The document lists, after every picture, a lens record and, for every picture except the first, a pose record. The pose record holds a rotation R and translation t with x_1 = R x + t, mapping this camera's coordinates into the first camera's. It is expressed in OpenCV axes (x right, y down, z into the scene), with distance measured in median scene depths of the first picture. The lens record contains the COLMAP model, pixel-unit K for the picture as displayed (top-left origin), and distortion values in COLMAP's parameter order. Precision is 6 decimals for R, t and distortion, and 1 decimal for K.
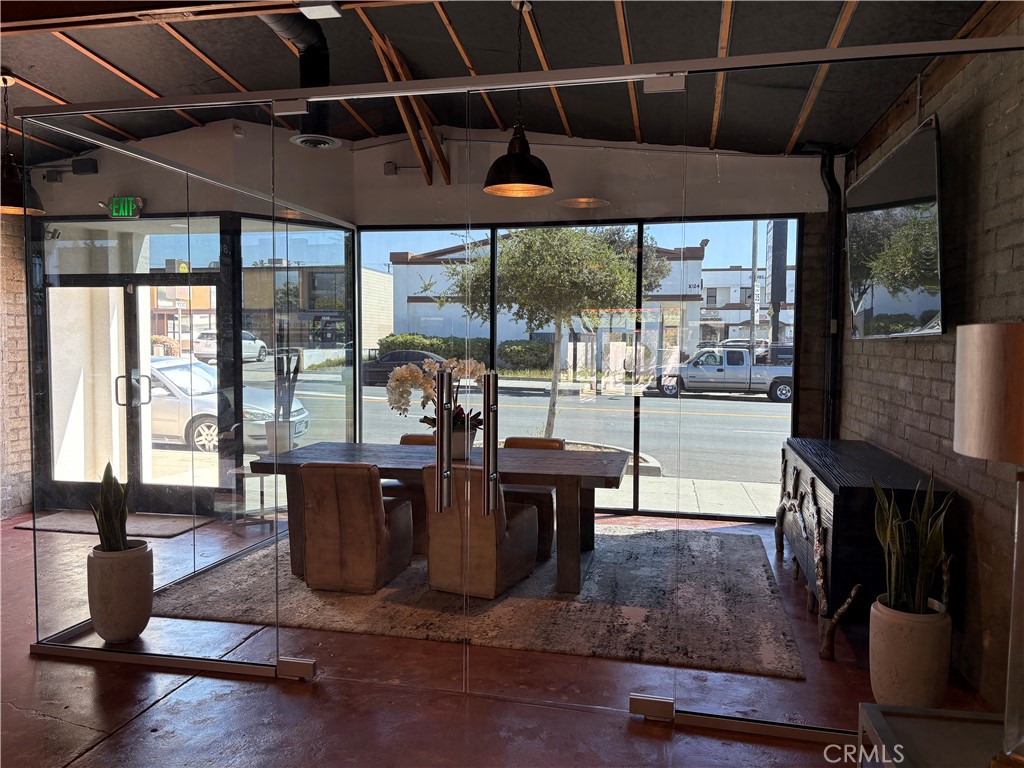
lens RADIAL K [[776.5, 0, 516.9], [0, 776.5, 389.1], [0, 0, 1]] dist [0.048592, -0.051893]
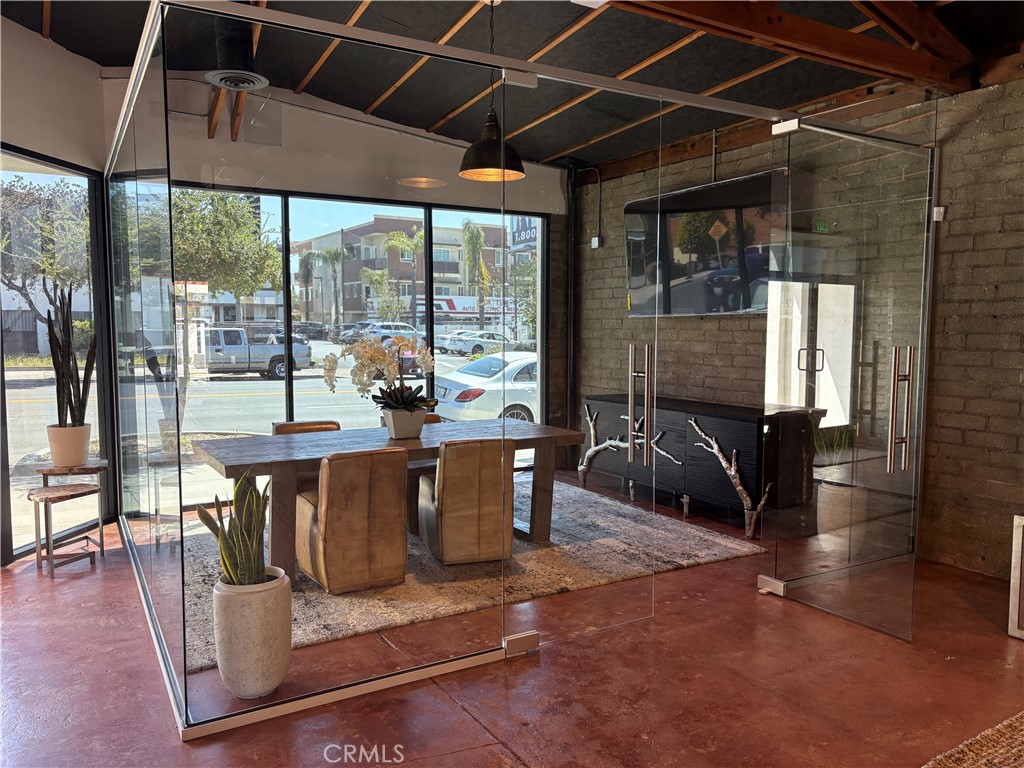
lens RADIAL K [[772.1, 0, 512.0], [0, 772.1, 384.0], [0, 0, 1]] dist [0.076018, -0.100890]
pose [[0.735222, -0.060525, 0.675119, -0.720858], [0.047578, 0.998157, 0.037673, -0.010504], [-0.676155, 0.004423, 0.736746, 0.205735]]
